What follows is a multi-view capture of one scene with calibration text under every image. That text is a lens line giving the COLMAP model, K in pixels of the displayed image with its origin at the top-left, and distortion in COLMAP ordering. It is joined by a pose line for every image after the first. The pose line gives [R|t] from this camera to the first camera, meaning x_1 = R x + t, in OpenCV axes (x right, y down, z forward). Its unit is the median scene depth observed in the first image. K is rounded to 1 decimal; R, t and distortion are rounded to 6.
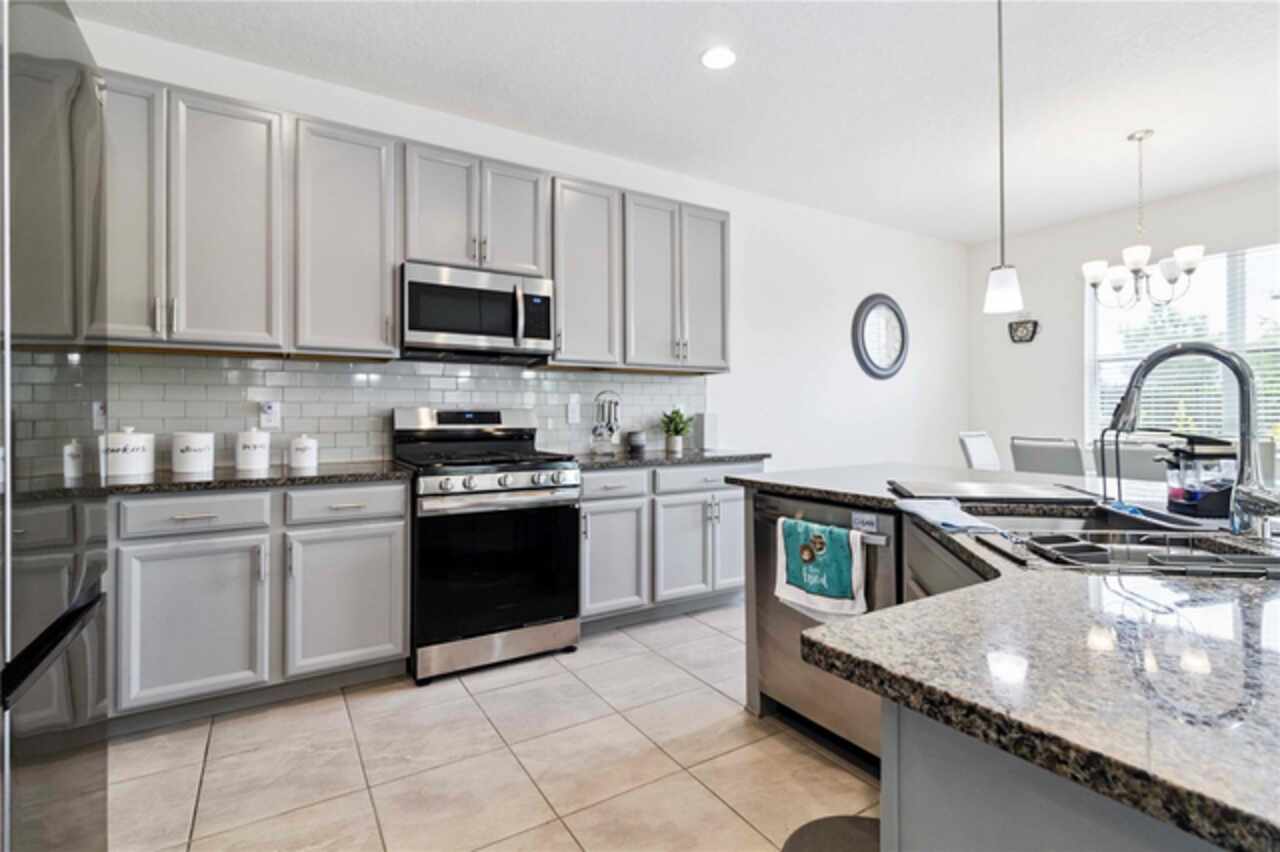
lens RADIAL K [[595.9, 0, 639.5], [0, 595.9, 414.0], [0, 0, 1]] dist [0.001508, 0.000130]
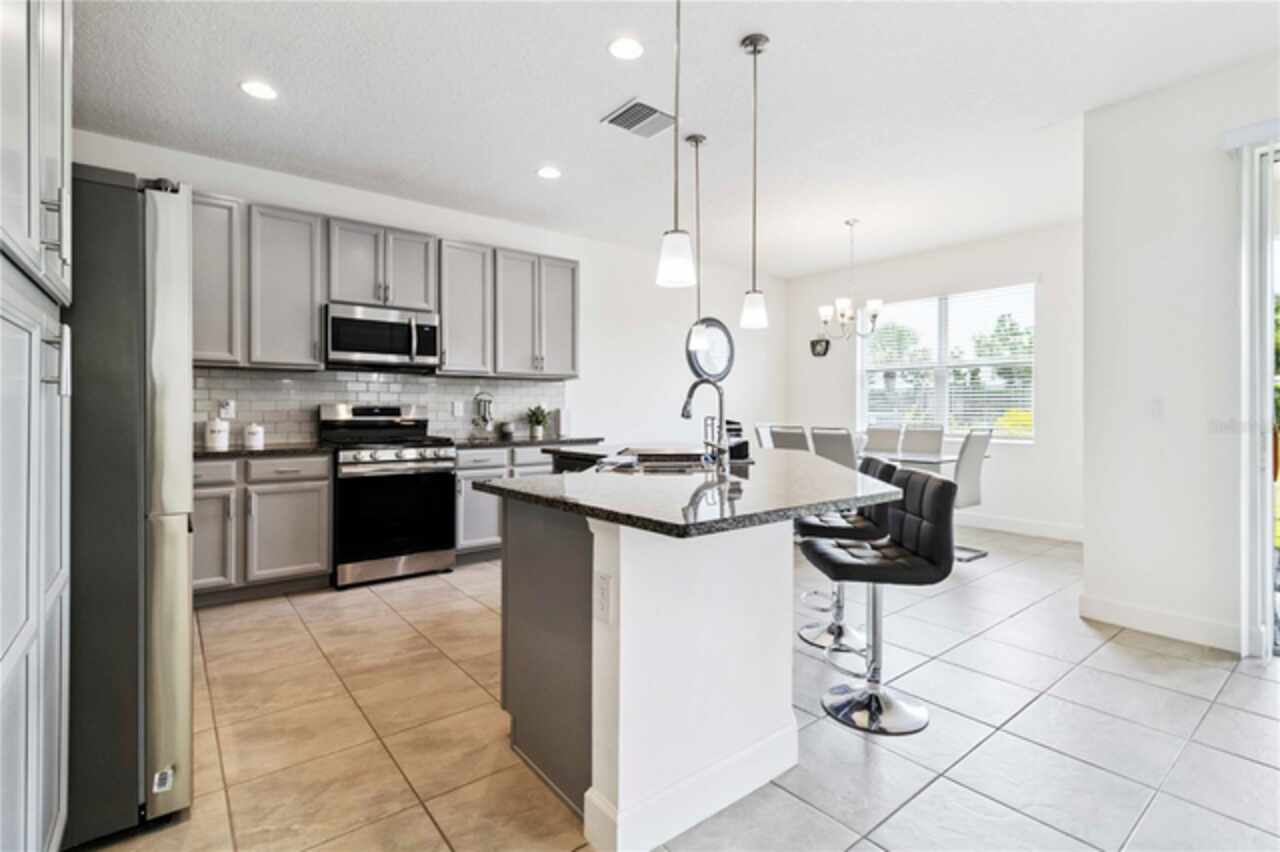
lens RADIAL K [[595.9, 0, 640.8], [0, 595.9, 410.8], [0, 0, 1]] dist [0.001508, 0.000130]
pose [[0.993047, 0.002828, 0.117689, 0.170059], [-0.003194, 0.999991, 0.002922, -0.002068], [-0.117679, -0.003277, 0.993046, -0.474360]]
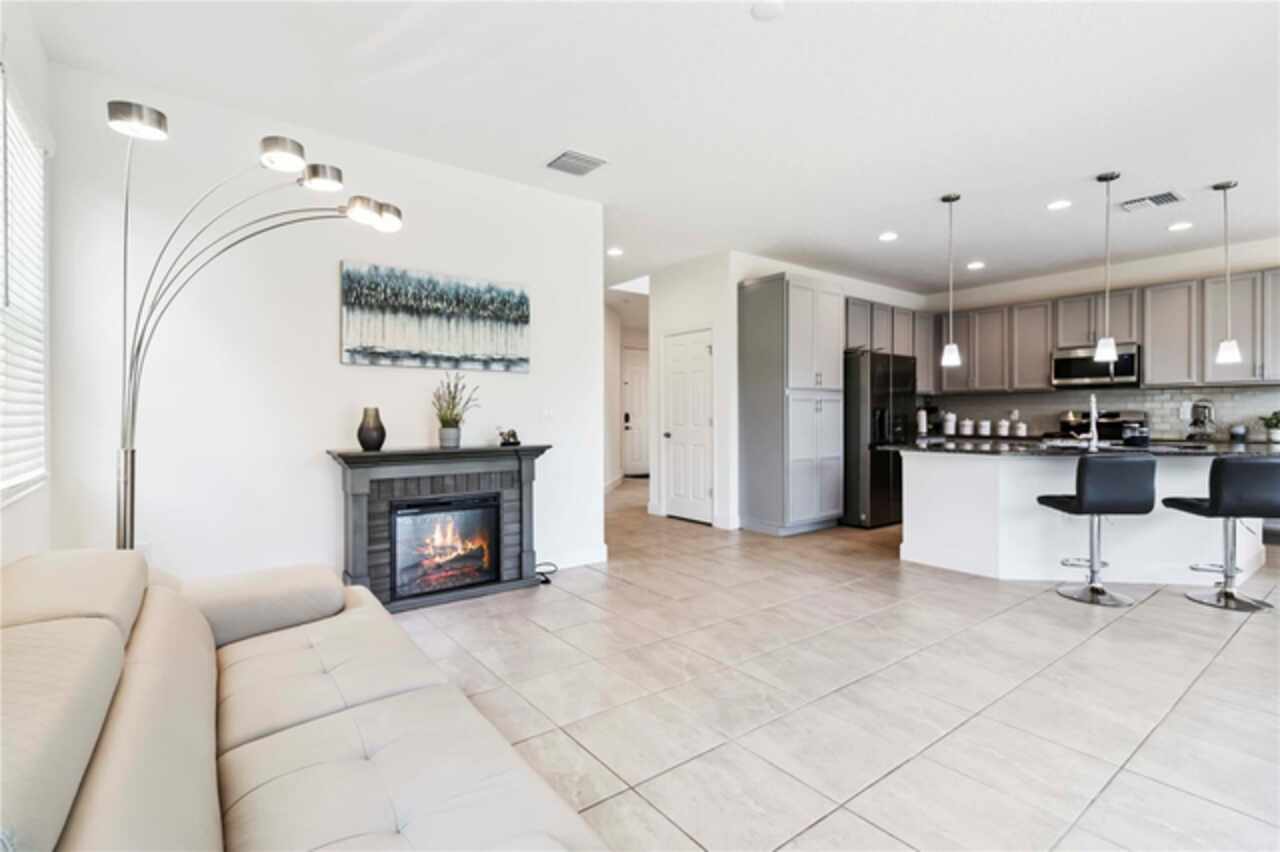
lens RADIAL K [[595.9, 0, 643.7], [0, 595.9, 421.2], [0, 0, 1]] dist [0.001508, 0.000130]
pose [[0.103340, 0.009326, -0.994602, 1.675512], [0.005262, 0.999937, 0.009922, -0.004146], [0.994632, -0.006259, 0.103284, -0.815483]]
